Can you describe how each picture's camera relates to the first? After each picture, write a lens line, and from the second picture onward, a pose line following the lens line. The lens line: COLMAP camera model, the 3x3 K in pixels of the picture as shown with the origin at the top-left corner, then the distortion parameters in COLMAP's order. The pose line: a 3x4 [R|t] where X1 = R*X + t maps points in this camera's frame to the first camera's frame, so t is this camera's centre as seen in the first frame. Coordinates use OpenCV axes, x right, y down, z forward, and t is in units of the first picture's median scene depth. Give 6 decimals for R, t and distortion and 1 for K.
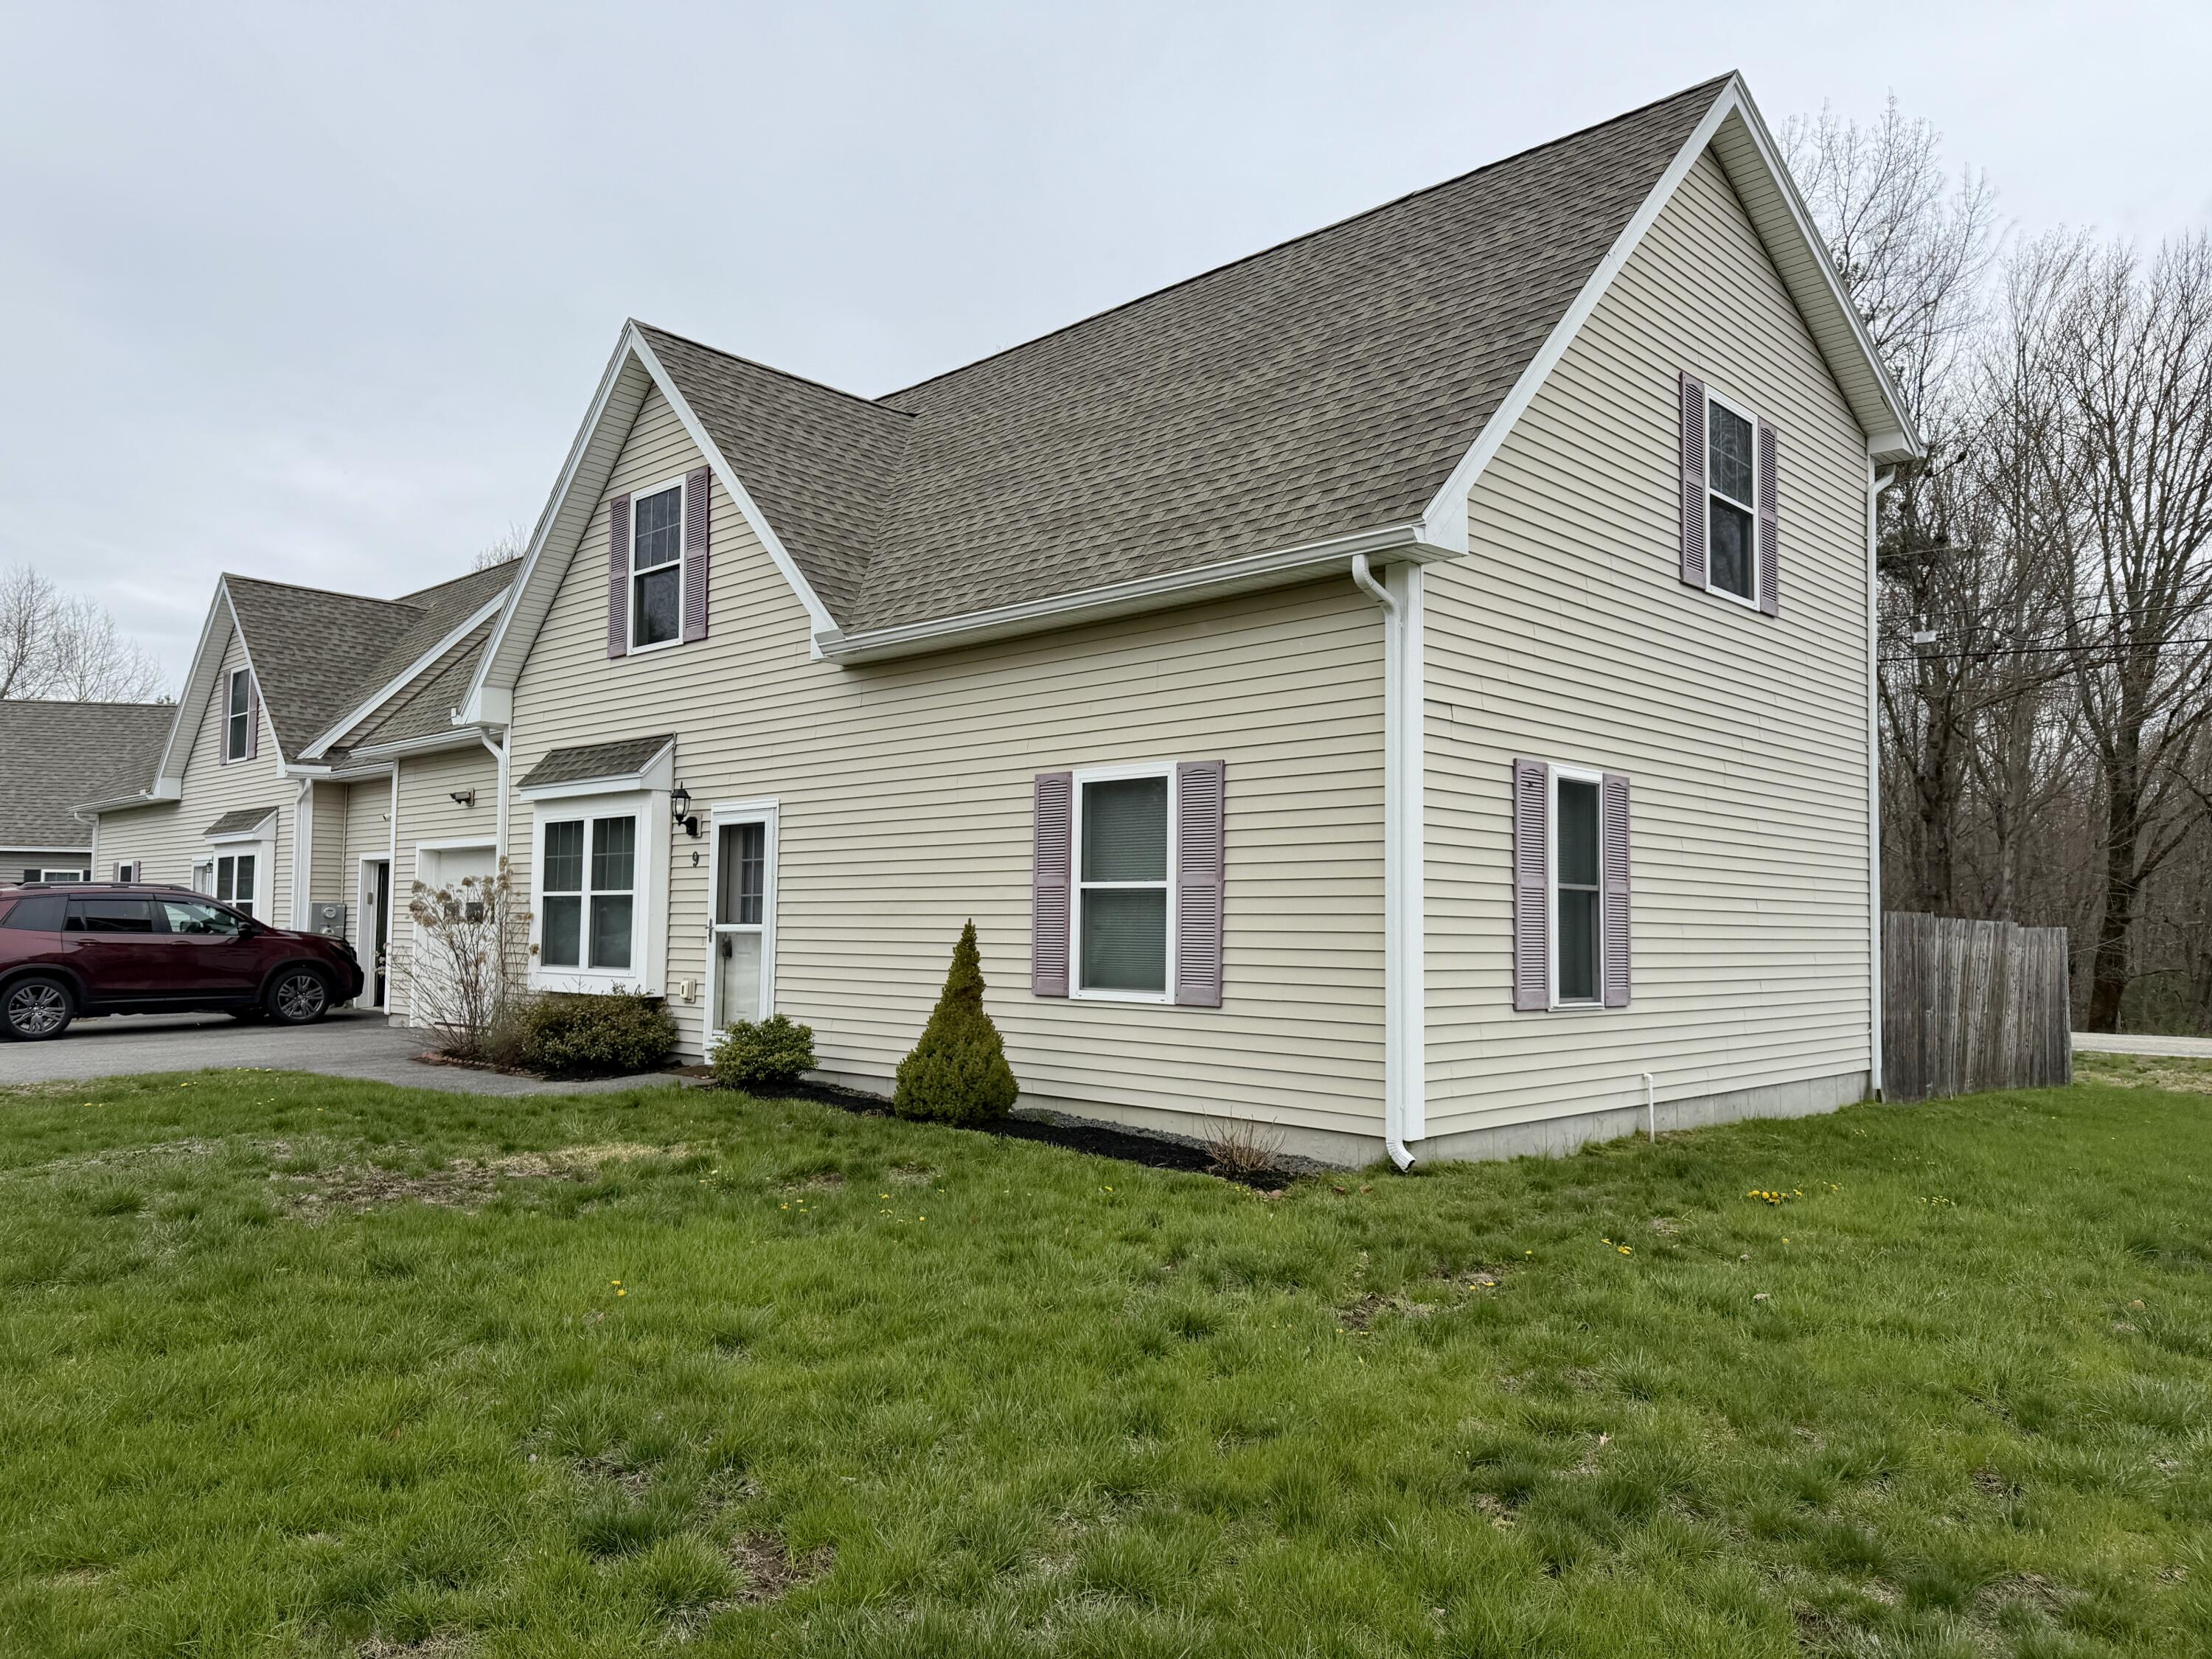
lens RADIAL K [[1558.6, 0, 1072.7], [0, 1558.6, 835.7], [0, 0, 1]] dist [0.174431, -0.283173]
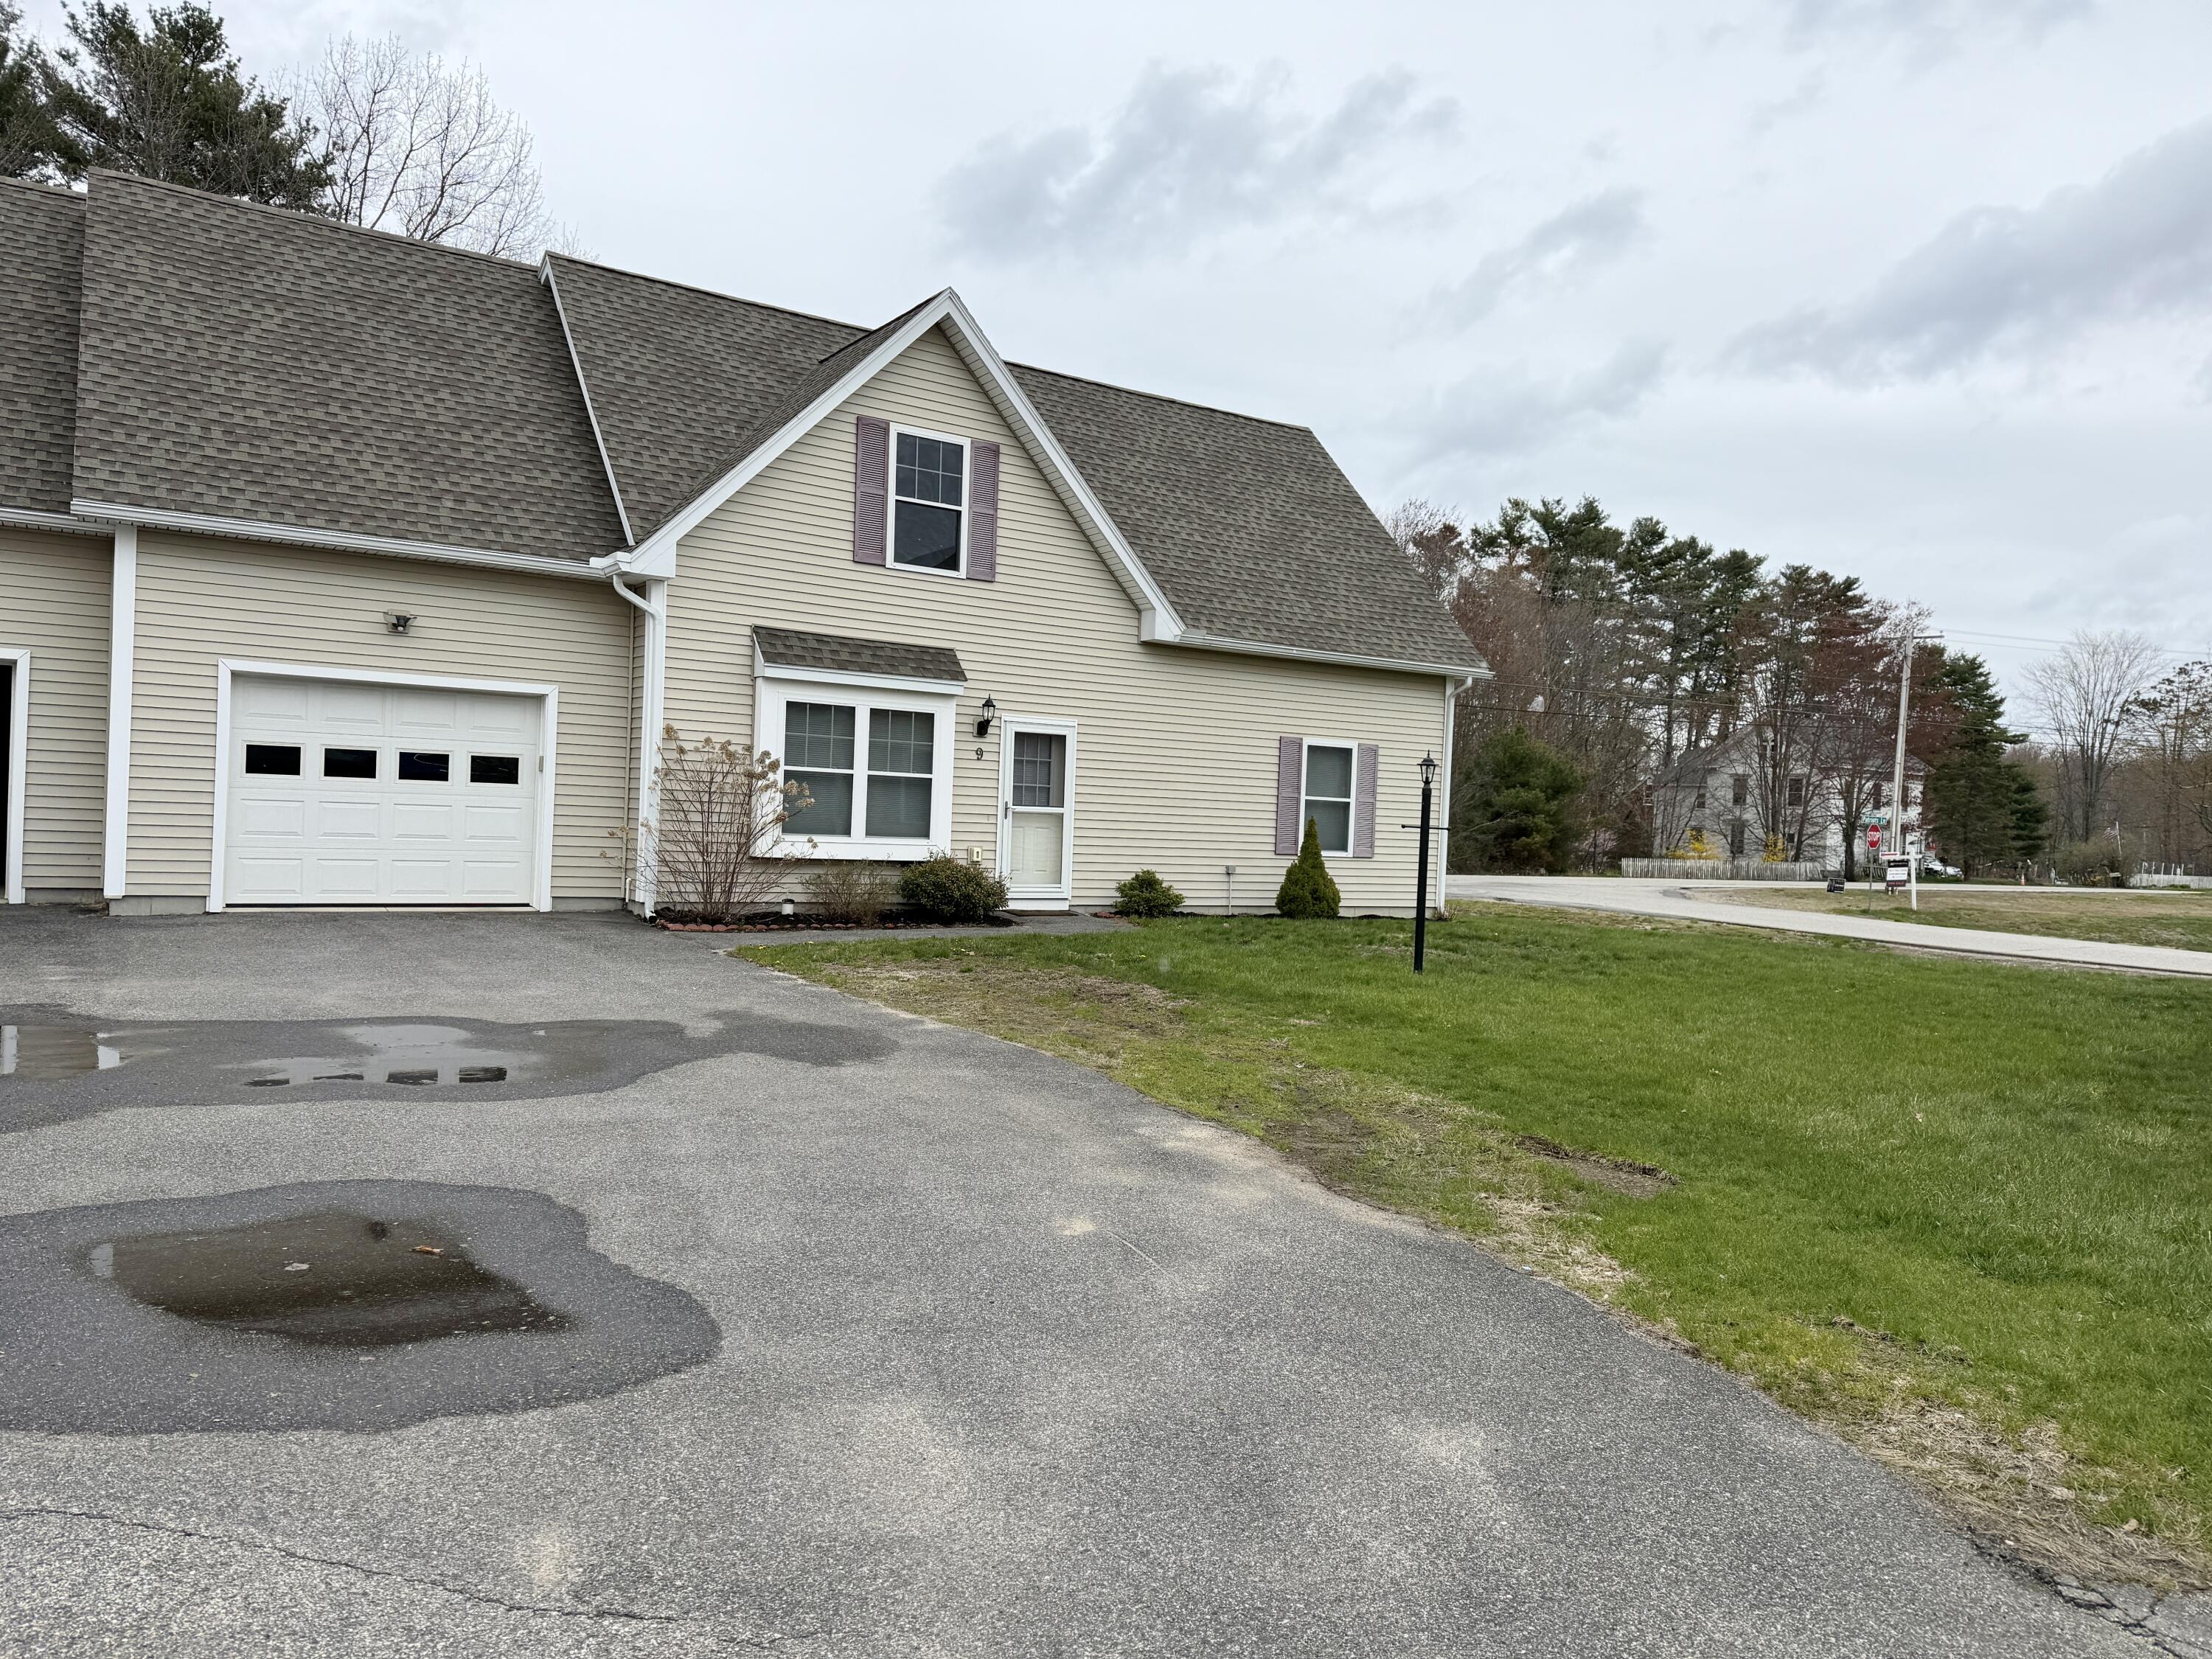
lens RADIAL K [[1537.9, 0, 1106.0], [0, 1537.9, 829.5], [0, 0, 1]] dist [0.171339, -0.115936]
pose [[0.202018, -0.008720, 0.979343, -1.468881], [-0.097330, 0.994831, 0.028935, 0.030303], [-0.974534, -0.101165, 0.200125, 0.647813]]
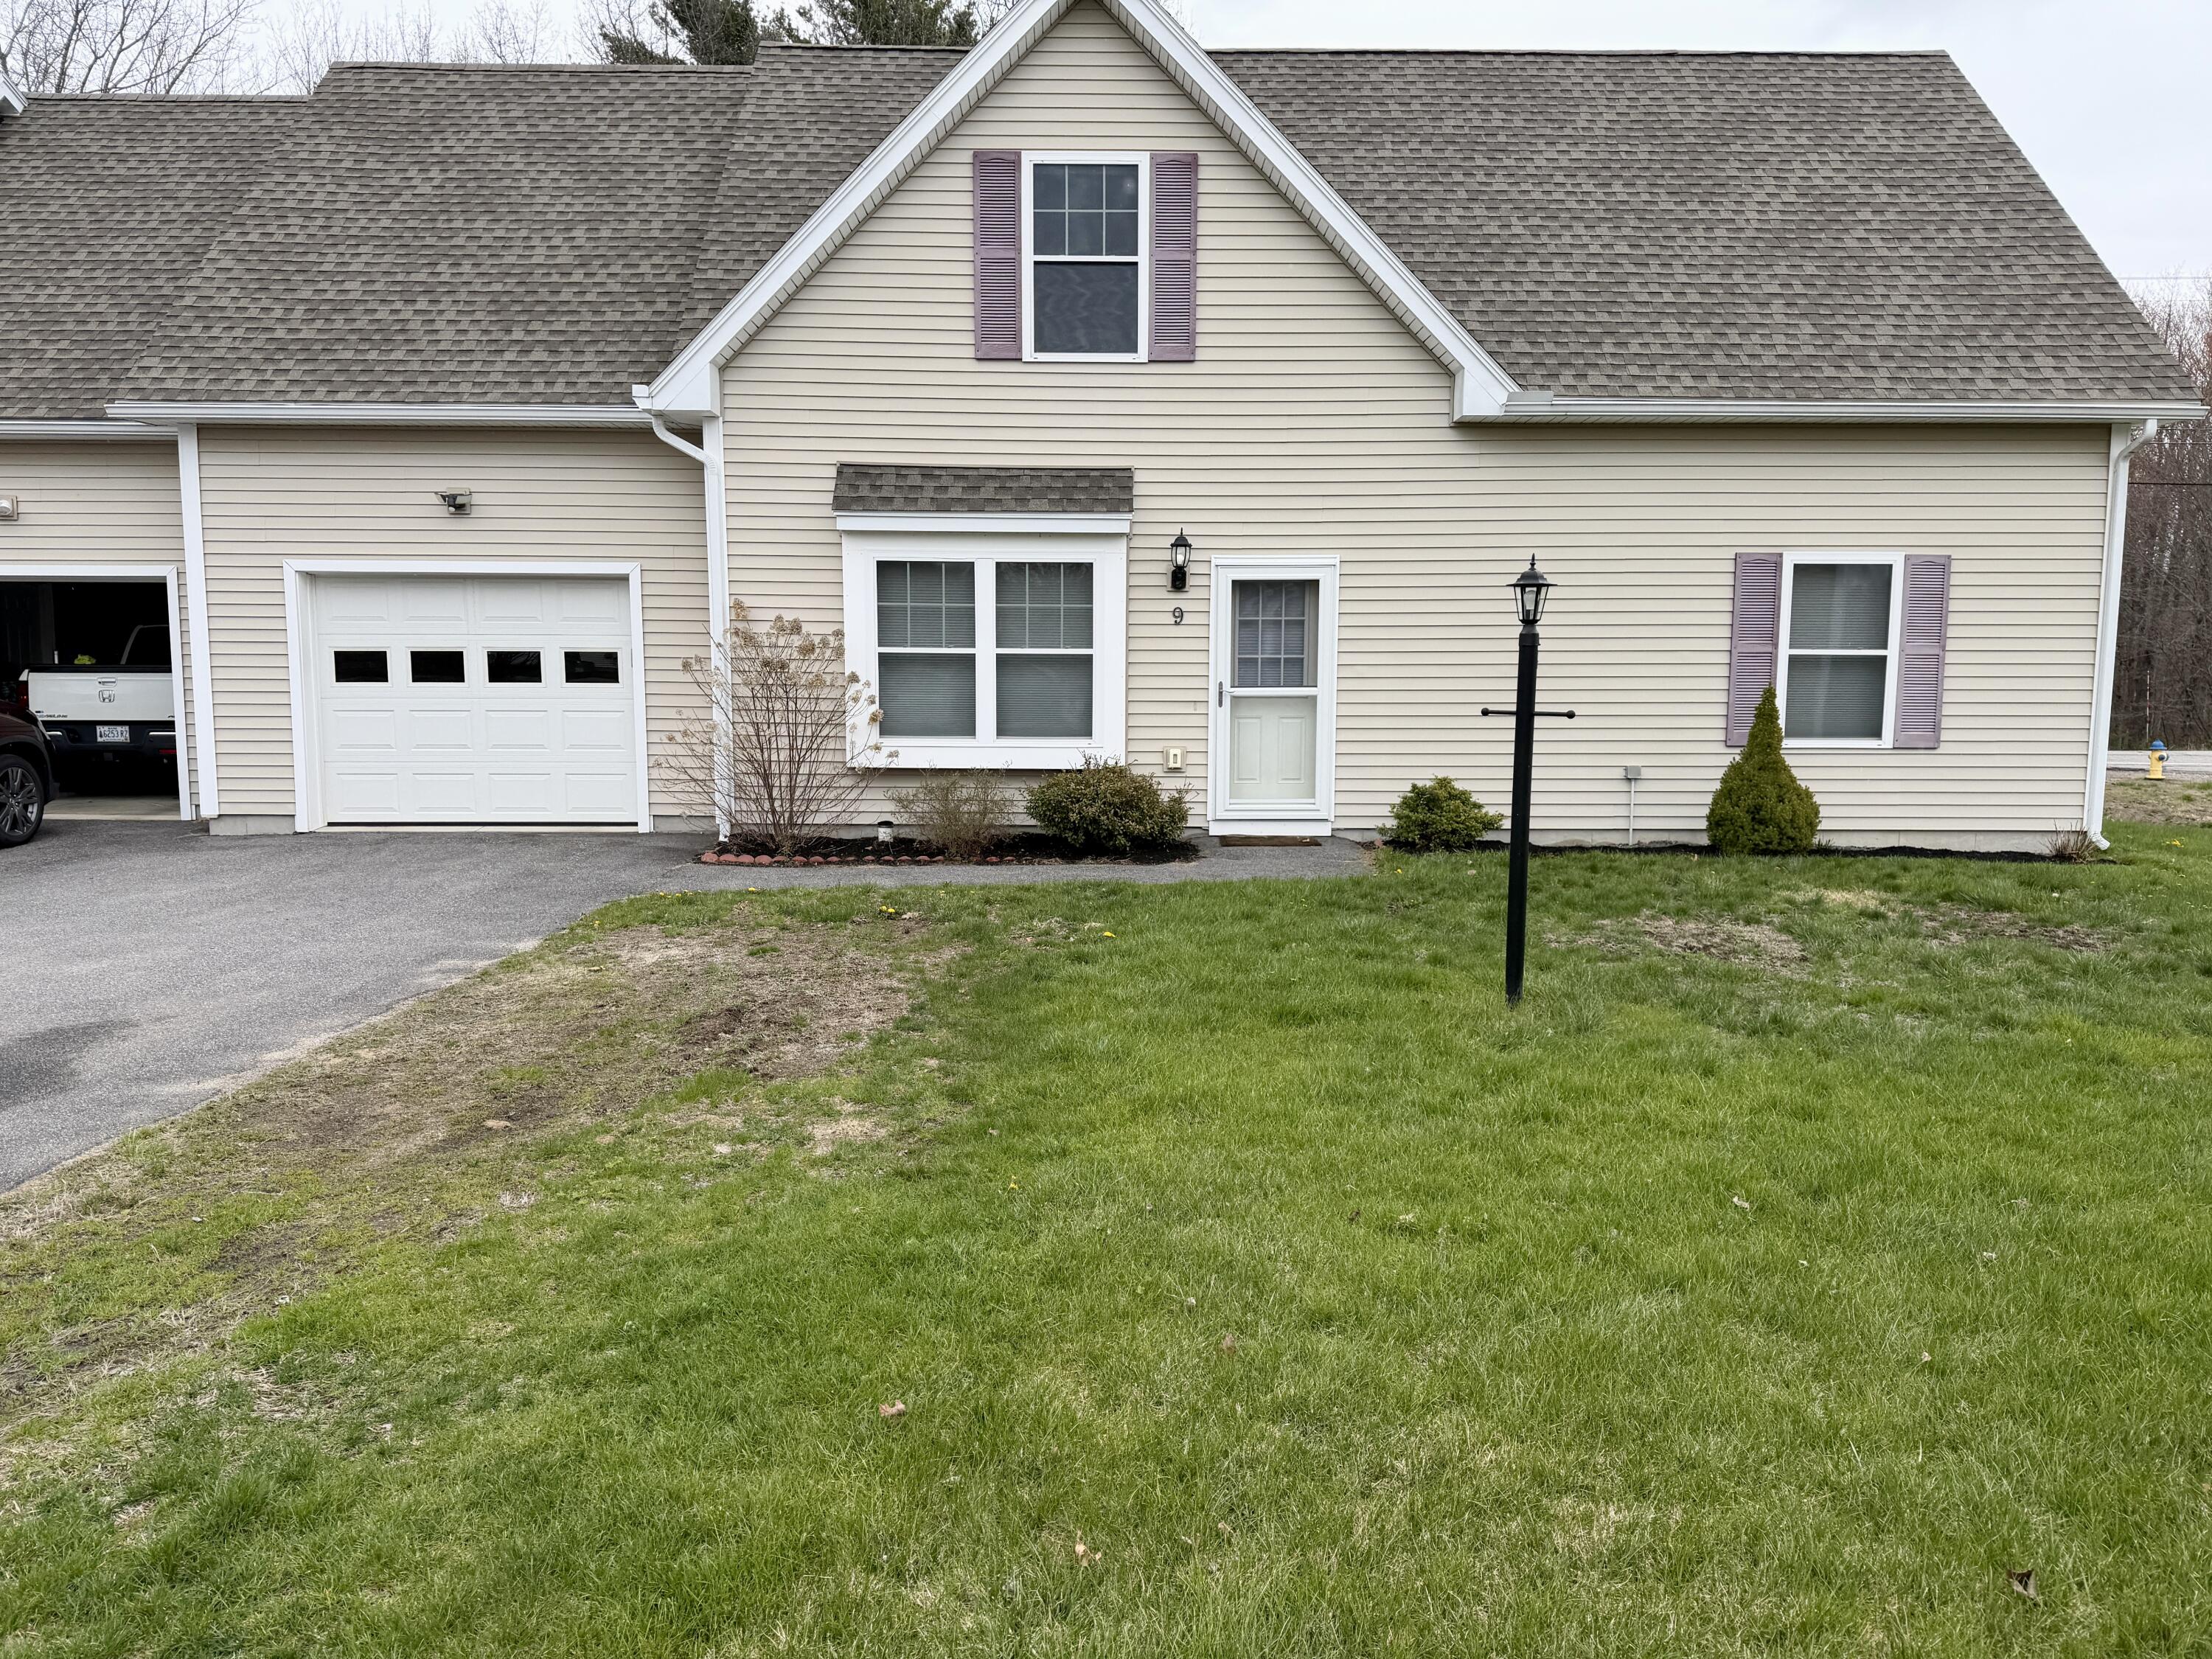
lens RADIAL K [[1558.6, 0, 1072.7], [0, 1558.6, 835.7], [0, 0, 1]] dist [0.174431, -0.283173]
pose [[0.695169, -0.079148, 0.714475, -0.948907], [-0.040297, 0.988066, 0.148664, 0.008666], [-0.717716, -0.132137, 0.683684, 0.412387]]
